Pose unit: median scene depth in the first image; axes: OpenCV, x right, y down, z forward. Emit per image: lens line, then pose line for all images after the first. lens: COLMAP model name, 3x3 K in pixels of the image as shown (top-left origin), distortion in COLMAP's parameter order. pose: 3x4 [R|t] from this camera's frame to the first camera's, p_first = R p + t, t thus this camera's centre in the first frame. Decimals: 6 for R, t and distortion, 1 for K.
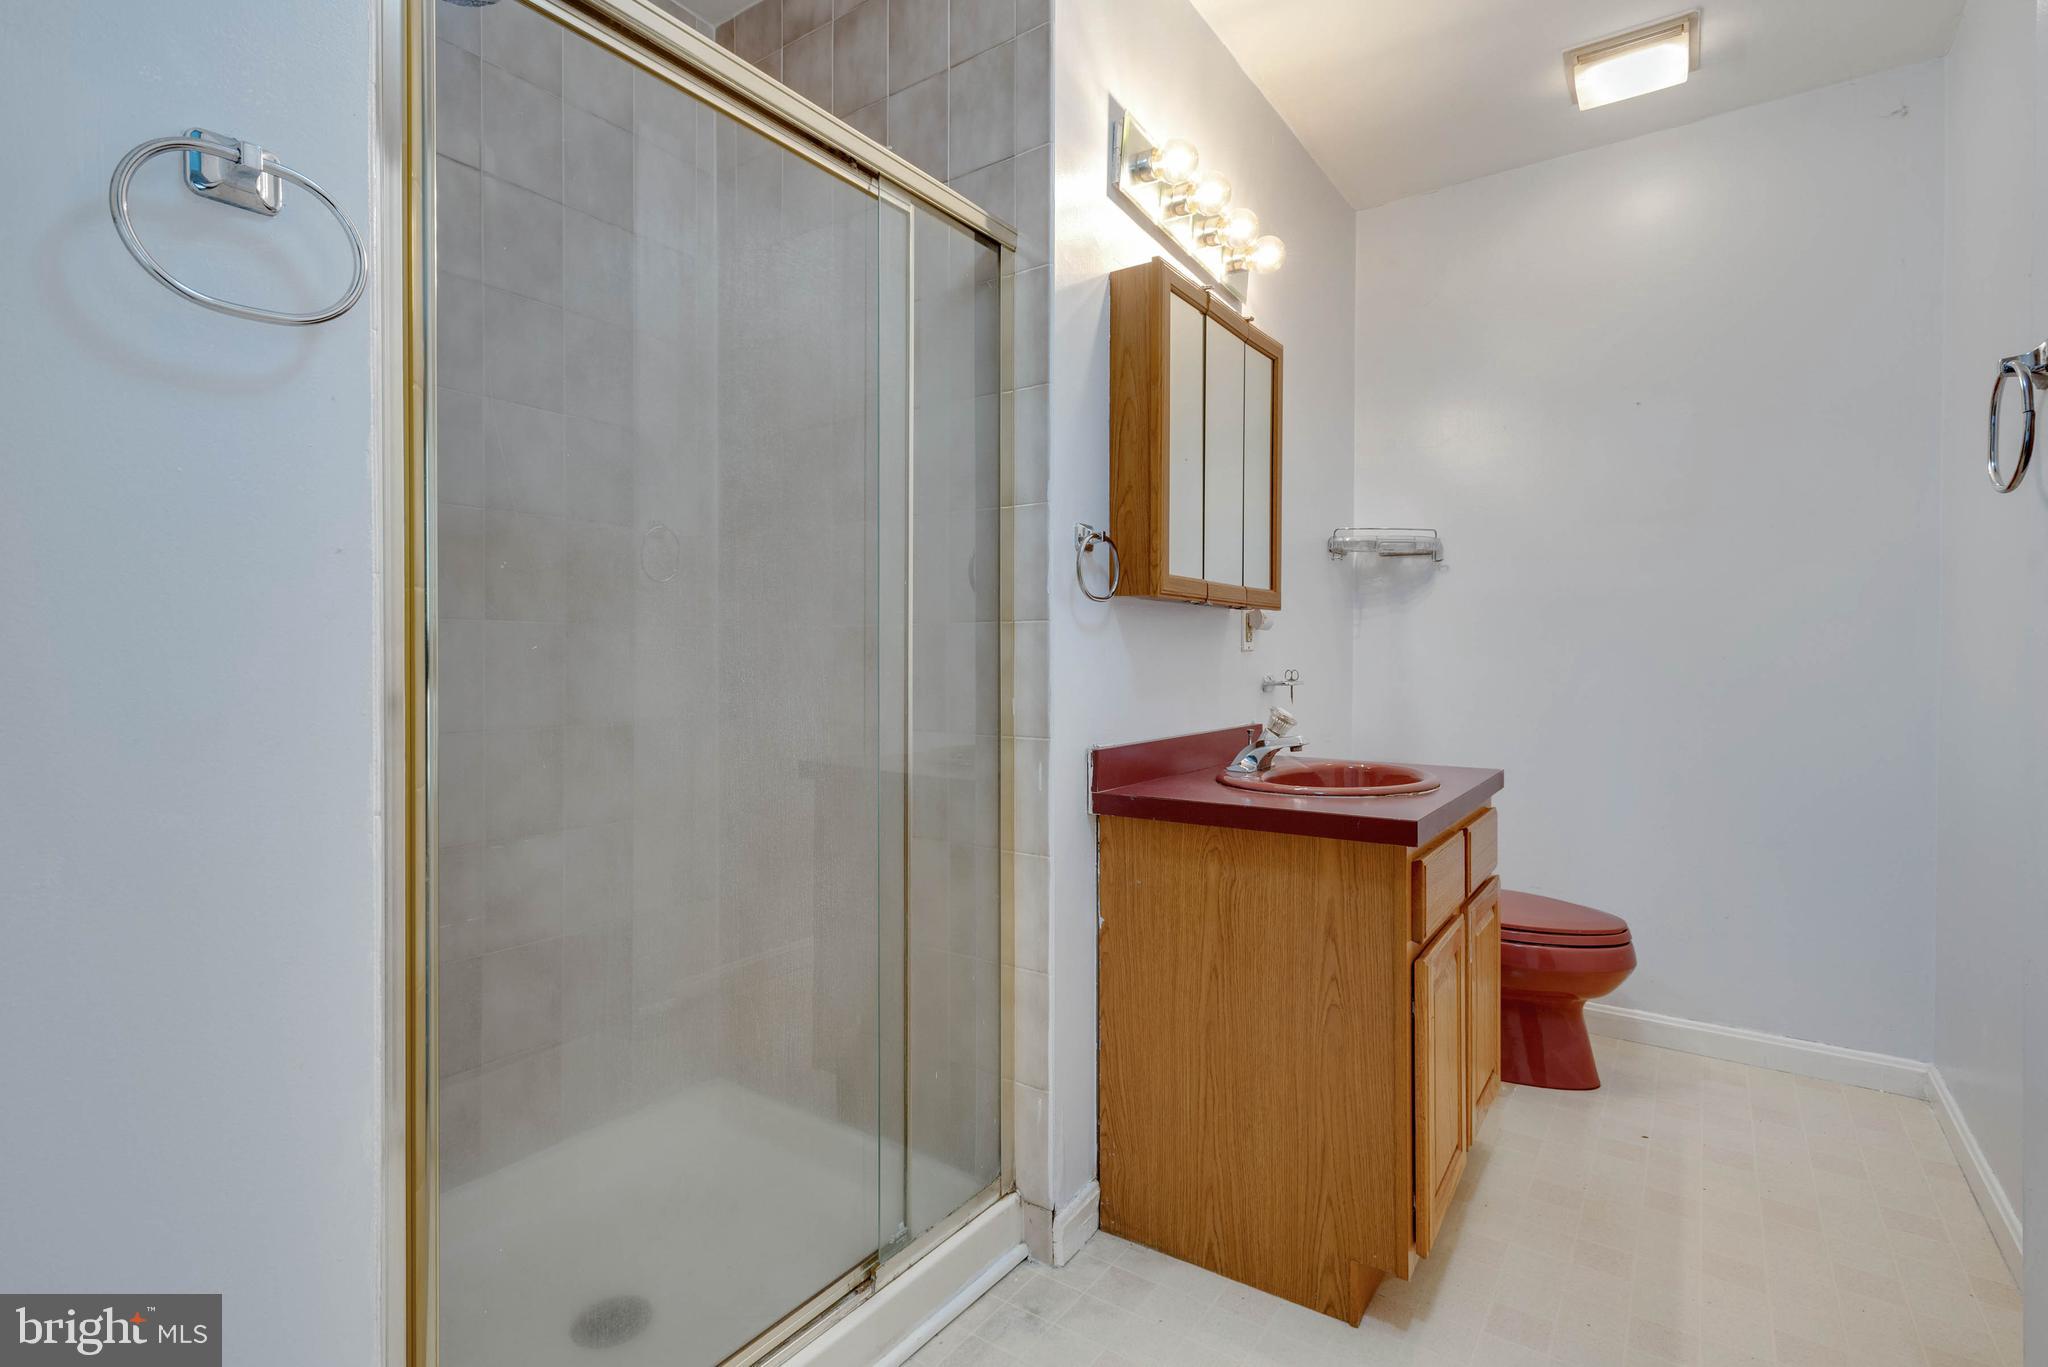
lens RADIAL K [[975.0, 0, 1011.7], [0, 975.0, 632.6], [0, 0, 1]] dist [0.011422, 0.000507]
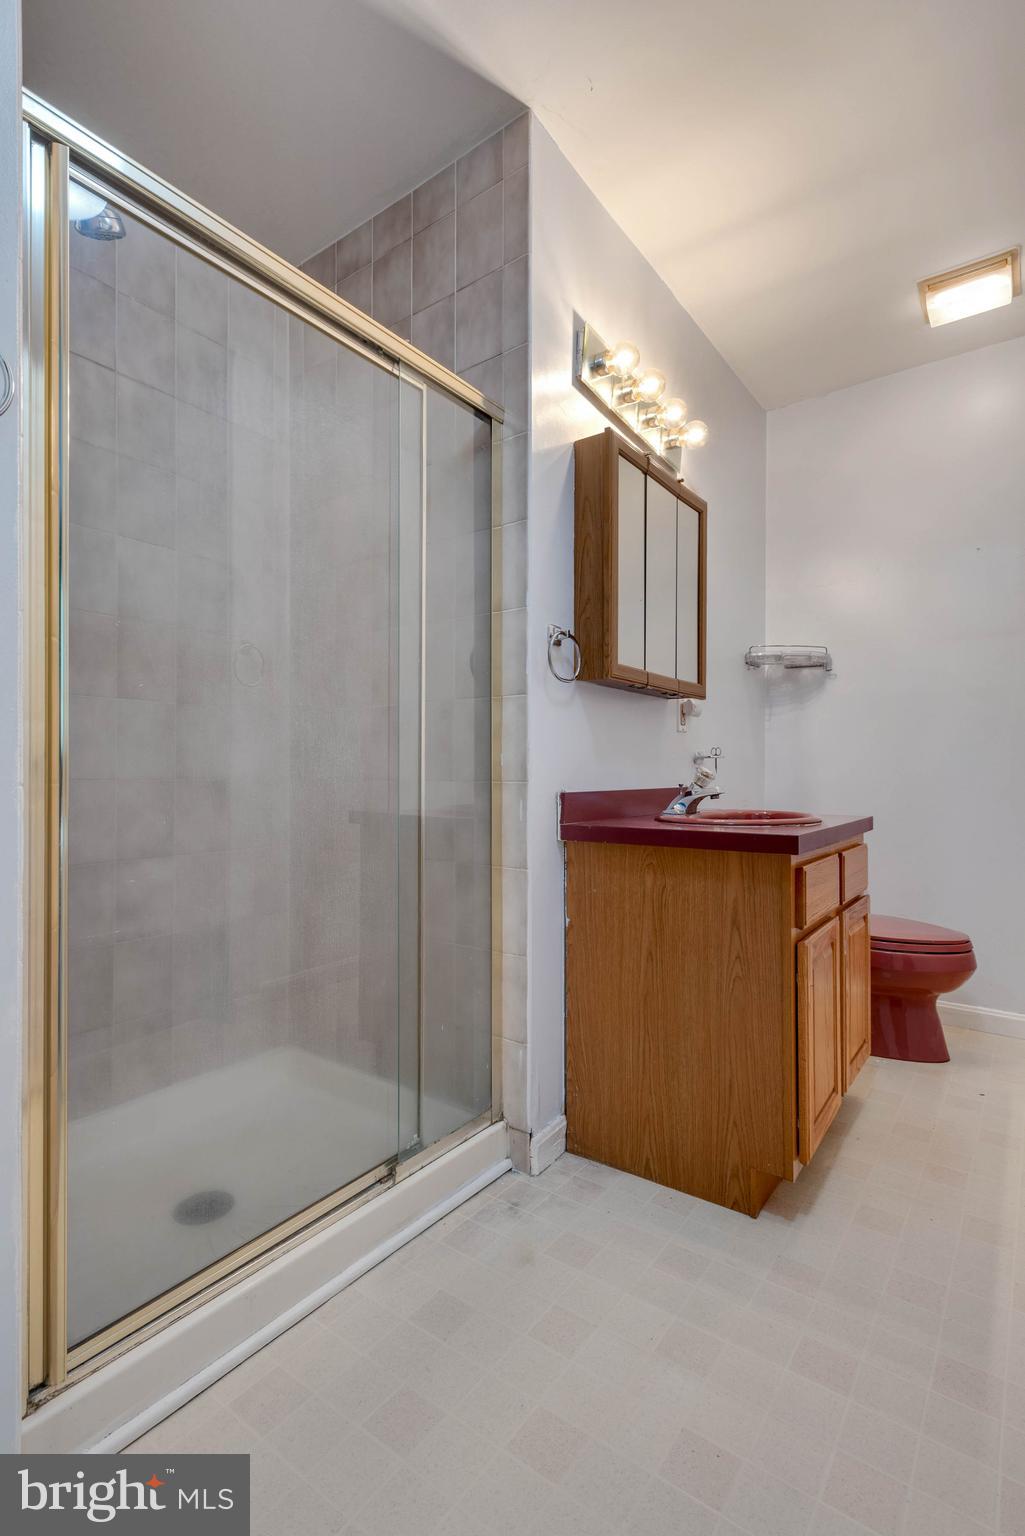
lens RADIAL K [[731.2, 0, 517.8], [0, 731.2, 774.3], [0, 0, 1]] dist [0.011422, 0.000507]
pose [[0.999753, 0.000789, -0.022204, 0.045806], [-0.000993, 0.999957, -0.009181, 0.102930], [0.022196, 0.009201, 0.999711, -0.012876]]
